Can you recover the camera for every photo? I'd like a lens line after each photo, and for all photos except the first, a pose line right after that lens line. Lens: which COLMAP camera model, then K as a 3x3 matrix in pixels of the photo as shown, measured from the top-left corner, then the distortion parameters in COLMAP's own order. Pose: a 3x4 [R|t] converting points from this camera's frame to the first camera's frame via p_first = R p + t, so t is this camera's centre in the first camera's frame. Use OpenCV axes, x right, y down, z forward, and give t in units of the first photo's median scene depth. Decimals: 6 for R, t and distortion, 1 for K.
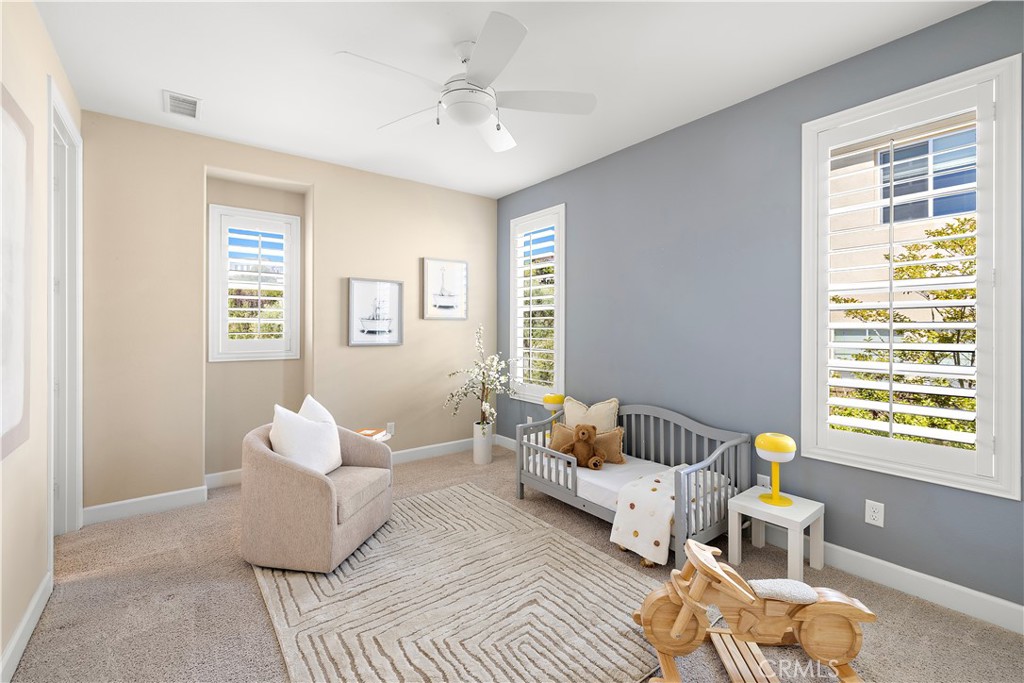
lens RADIAL K [[433.6, 0, 514.5], [0, 433.6, 335.3], [0, 0, 1]] dist [0.004370, 0.000796]
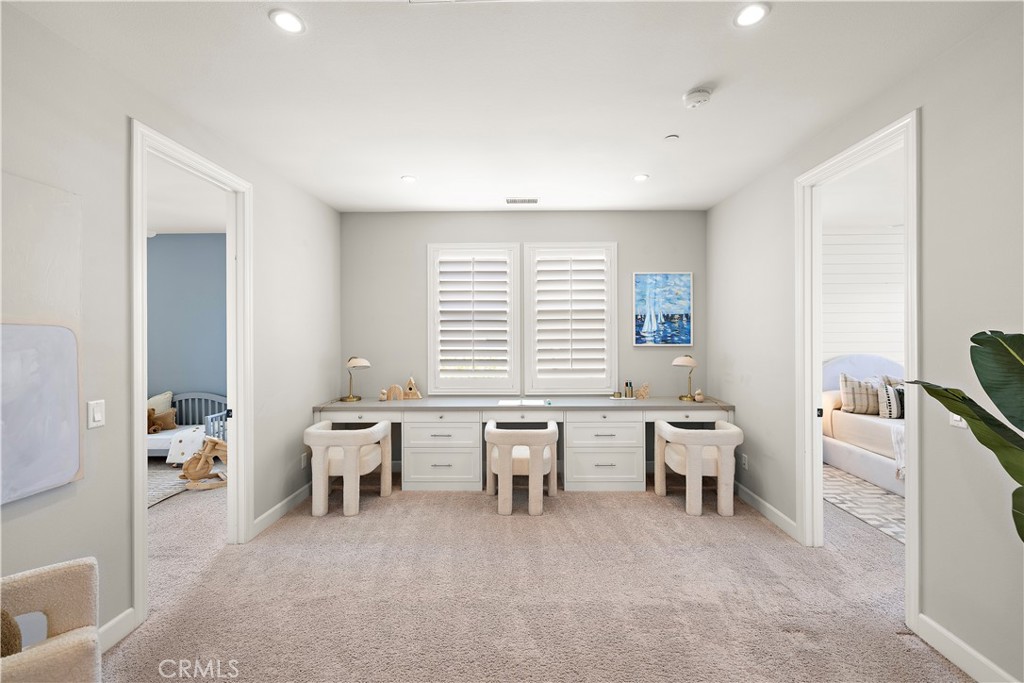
lens RADIAL K [[433.6, 0, 516.1], [0, 433.6, 336.4], [0, 0, 1]] dist [0.004370, 0.000796]
pose [[0.620761, -0.002435, 0.783996, -0.239578], [0.001878, 0.999997, 0.001619, -0.057330], [-0.783998, 0.000468, 0.620763, -1.030226]]
